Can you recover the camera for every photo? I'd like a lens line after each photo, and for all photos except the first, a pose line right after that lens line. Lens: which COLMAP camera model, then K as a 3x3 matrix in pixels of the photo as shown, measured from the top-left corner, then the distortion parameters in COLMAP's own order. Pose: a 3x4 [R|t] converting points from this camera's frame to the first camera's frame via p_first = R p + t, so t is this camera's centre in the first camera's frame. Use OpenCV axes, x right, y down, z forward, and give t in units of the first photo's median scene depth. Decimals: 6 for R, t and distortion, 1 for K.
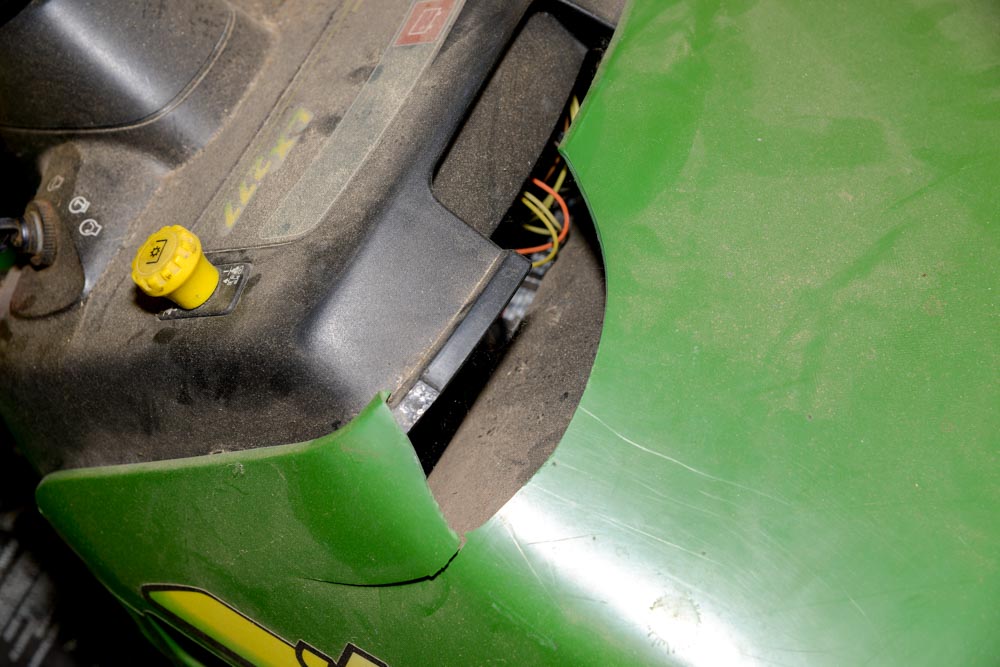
lens RADIAL K [[1714.8, 0, 500.0], [0, 1714.8, 333.5], [0, 0, 1]] dist [0.130751, 0.256317]
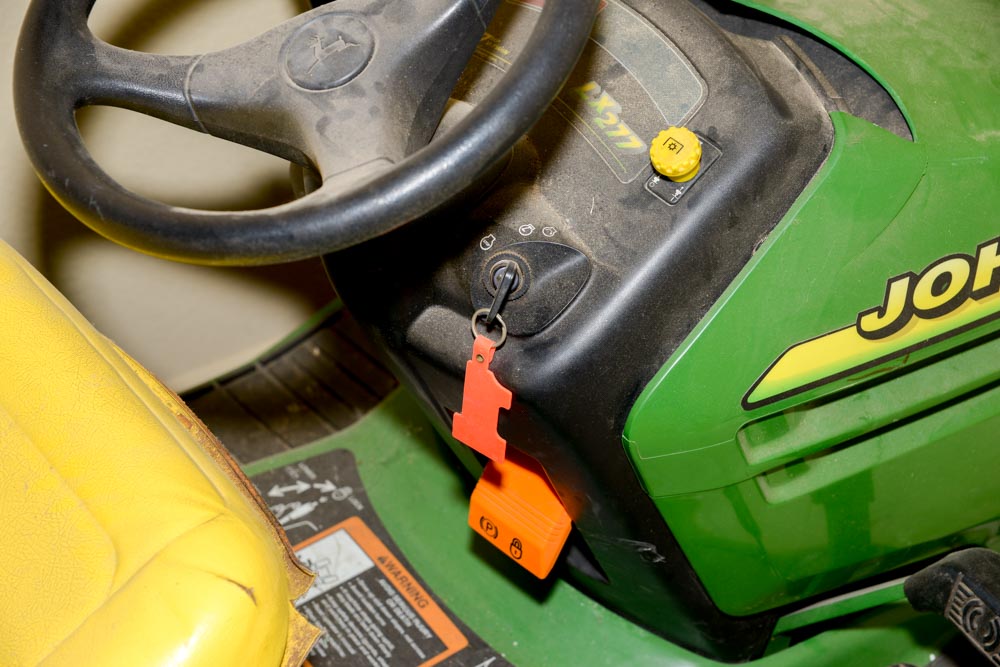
lens RADIAL K [[1714.8, 0, 500.0], [0, 1714.8, 333.5], [0, 0, 1]] dist [0.130751, 0.256317]
pose [[0.489944, -0.529316, 0.692662, -1.380423], [0.697371, 0.714753, 0.052923, -0.113816], [-0.523095, 0.457113, 0.719319, 0.082374]]
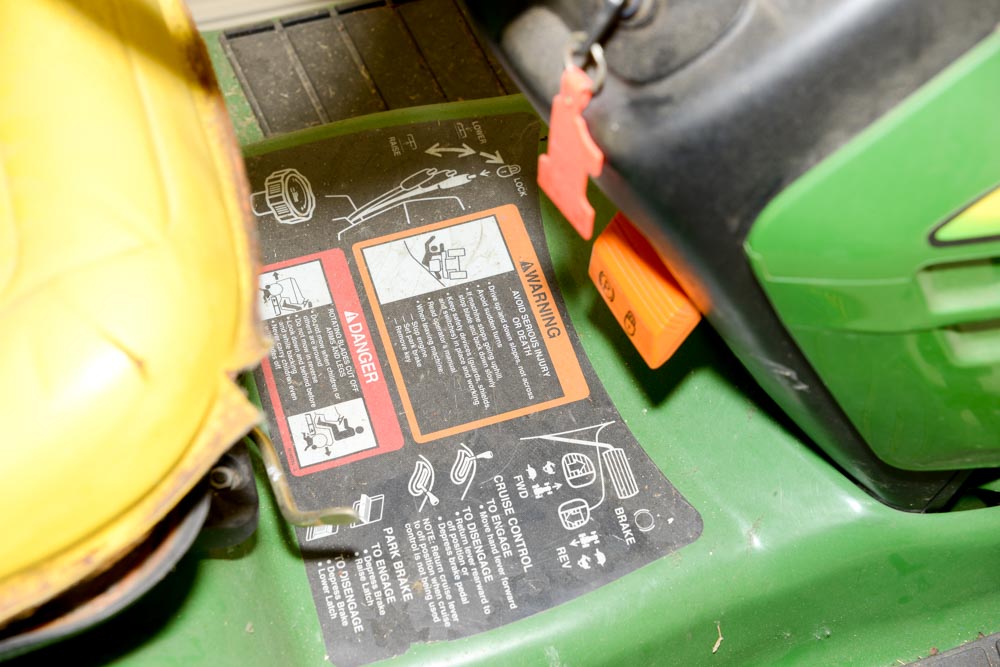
lens RADIAL K [[1714.8, 0, 500.0], [0, 1714.8, 333.5], [0, 0, 1]] dist [0.130751, 0.256317]
pose [[0.753023, -0.531739, 0.387568, -0.890092], [0.539003, 0.836326, 0.100177, -0.038986], [-0.377401, 0.133465, 0.916382, 0.222827]]
